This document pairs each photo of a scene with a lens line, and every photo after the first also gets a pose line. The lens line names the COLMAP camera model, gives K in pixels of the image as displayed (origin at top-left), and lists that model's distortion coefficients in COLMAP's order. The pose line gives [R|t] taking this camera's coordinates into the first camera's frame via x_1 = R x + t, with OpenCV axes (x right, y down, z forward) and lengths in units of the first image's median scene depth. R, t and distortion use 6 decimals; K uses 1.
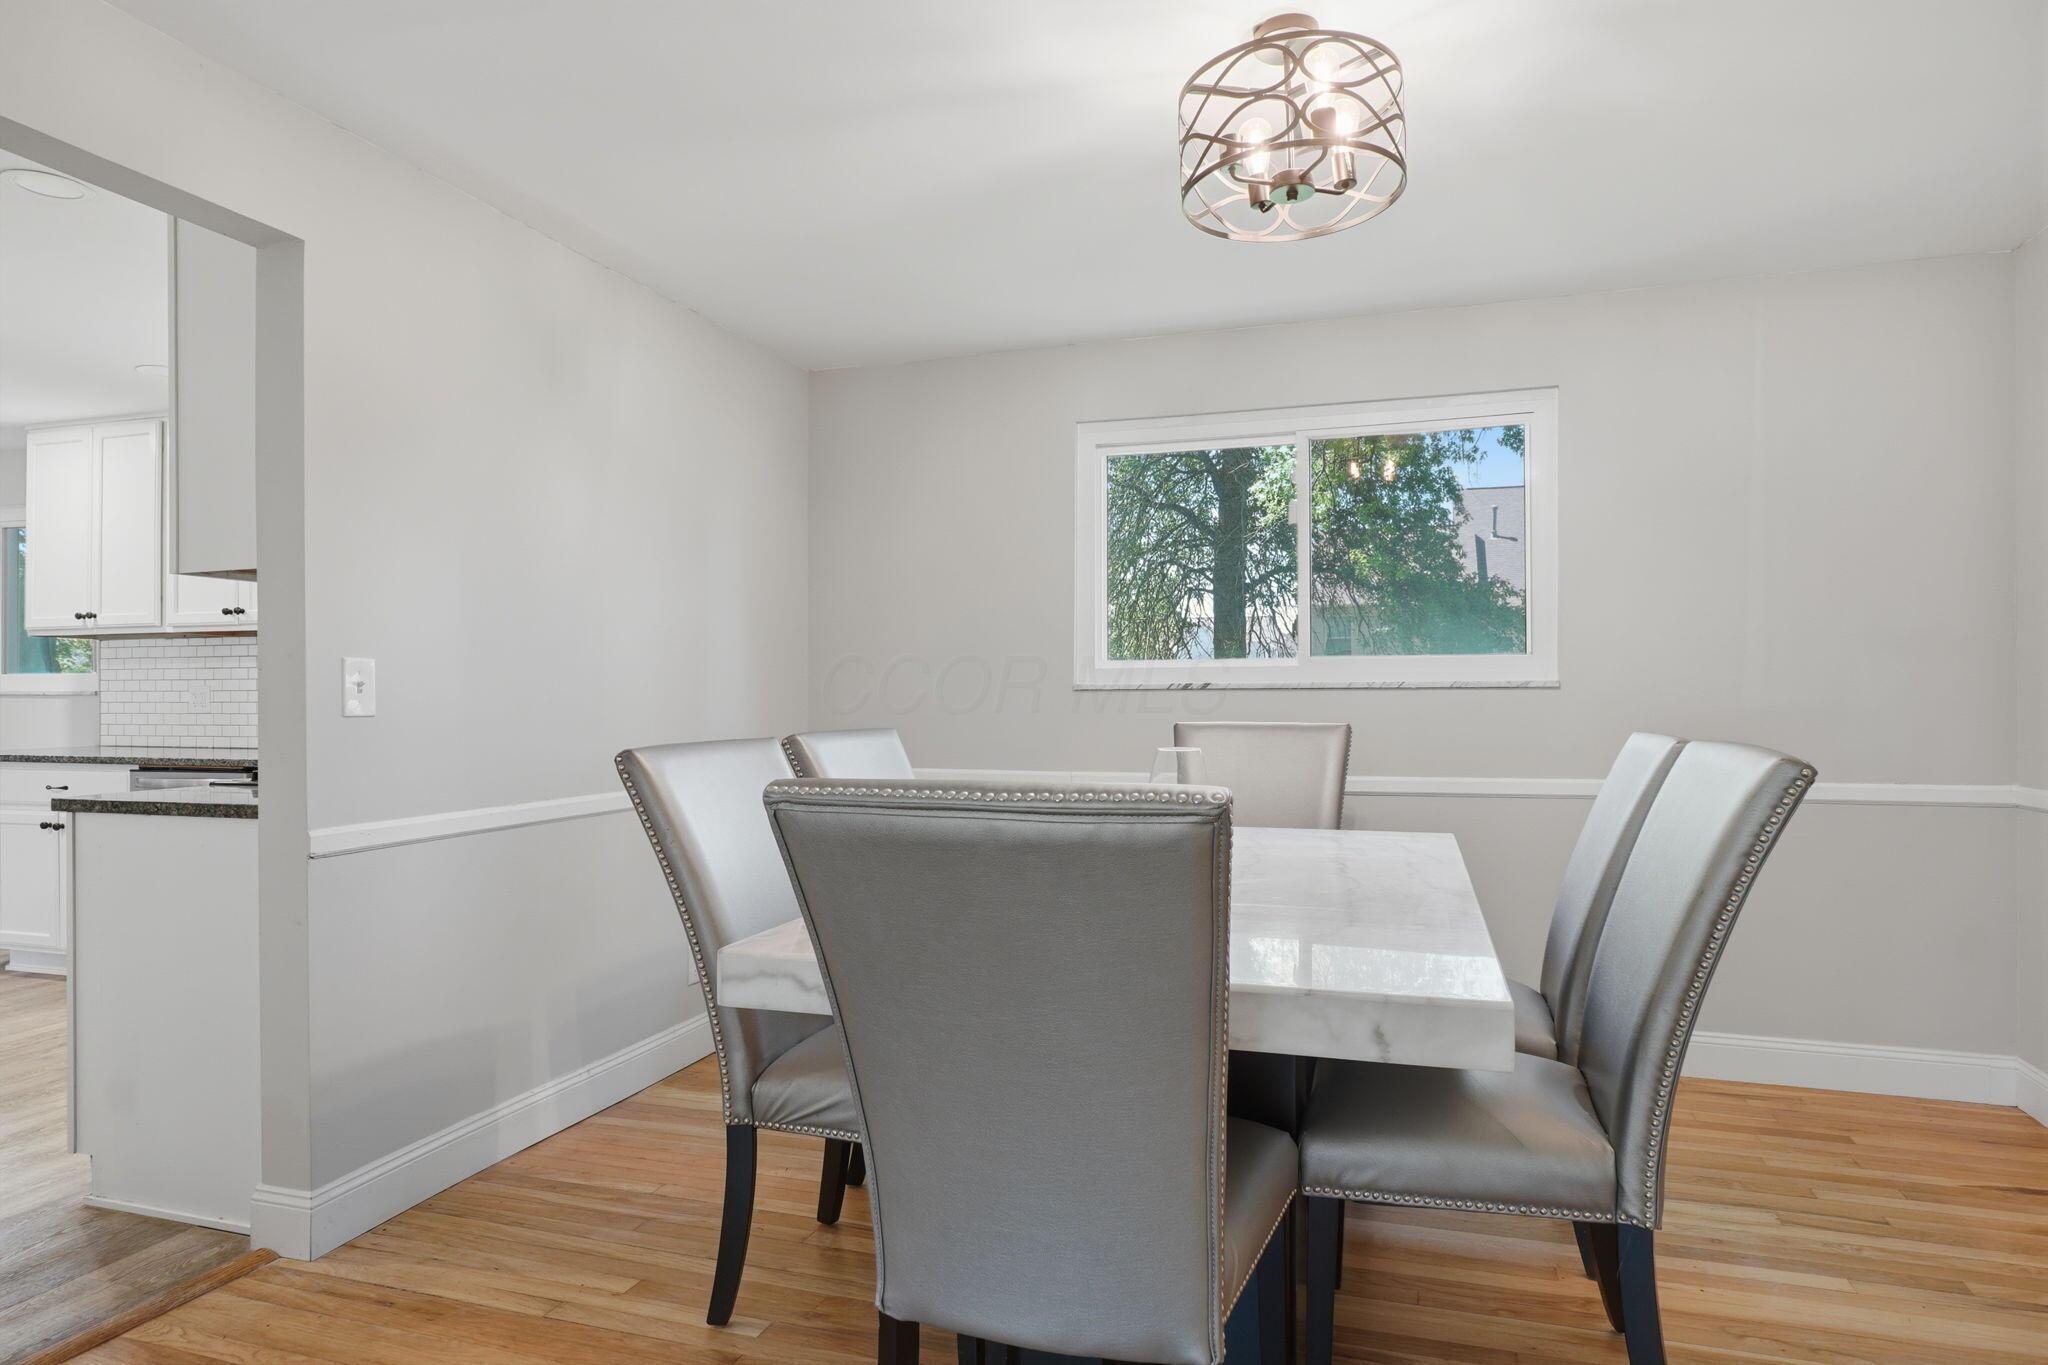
lens RADIAL K [[1181.2, 0, 1024.0], [0, 1181.2, 682.5], [0, 0, 1]] dist [-0.004114, -0.001061]
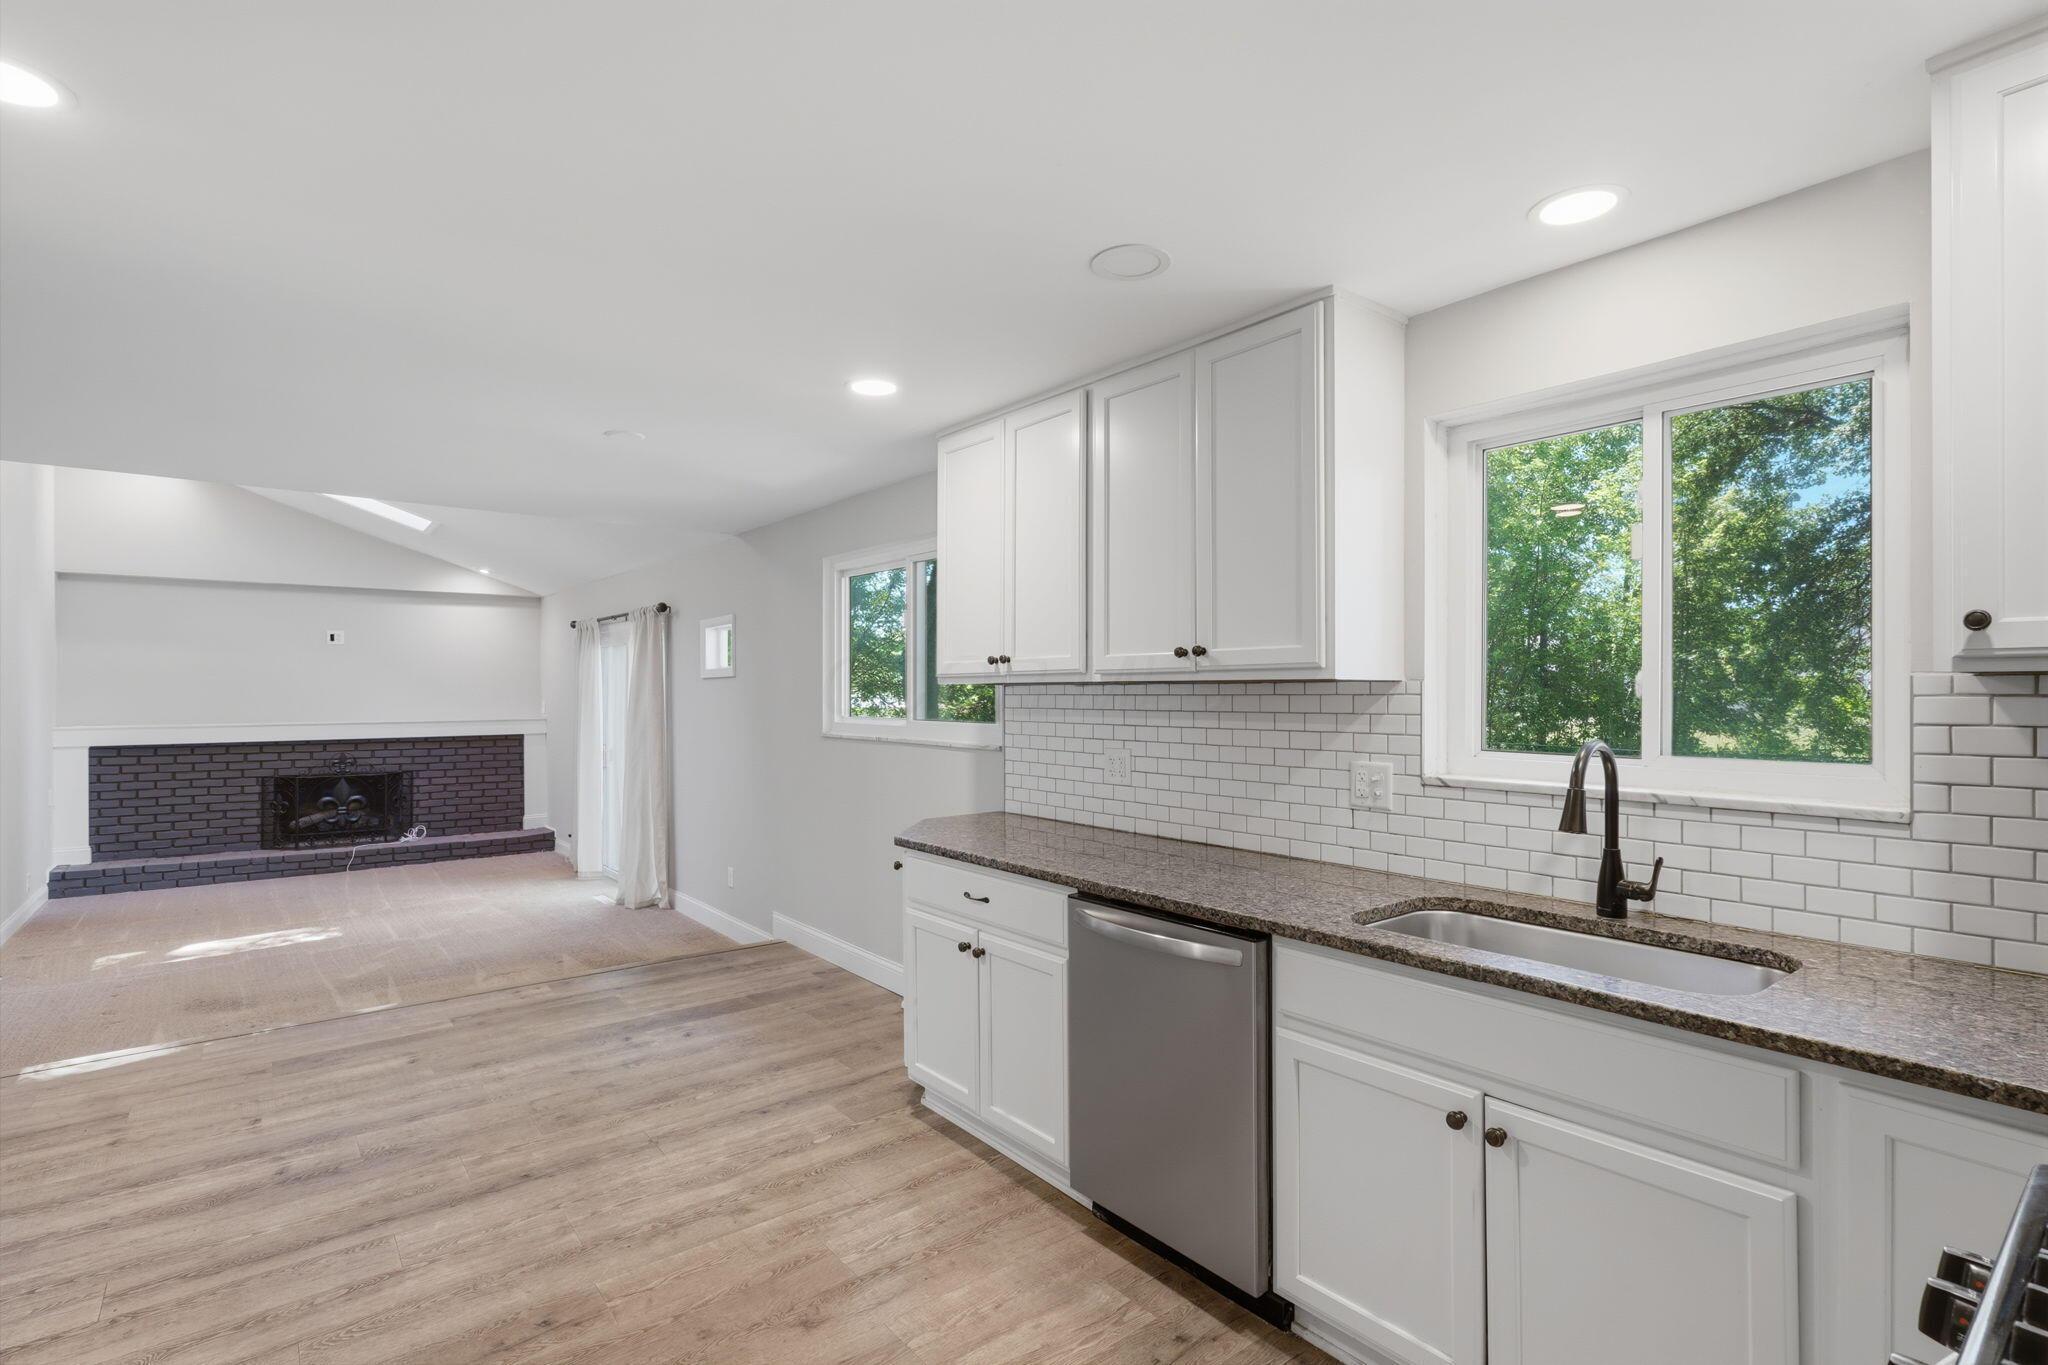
lens RADIAL K [[959.3, 0, 1024.0], [0, 959.3, 682.5], [0, 0, 1]] dist [0.000077, 0.000084]
pose [[0.830614, -0.002911, -0.556840, -0.426534], [0.002257, 0.999996, -0.001862, -0.040220], [0.556843, 0.000289, 0.830617, 0.478184]]
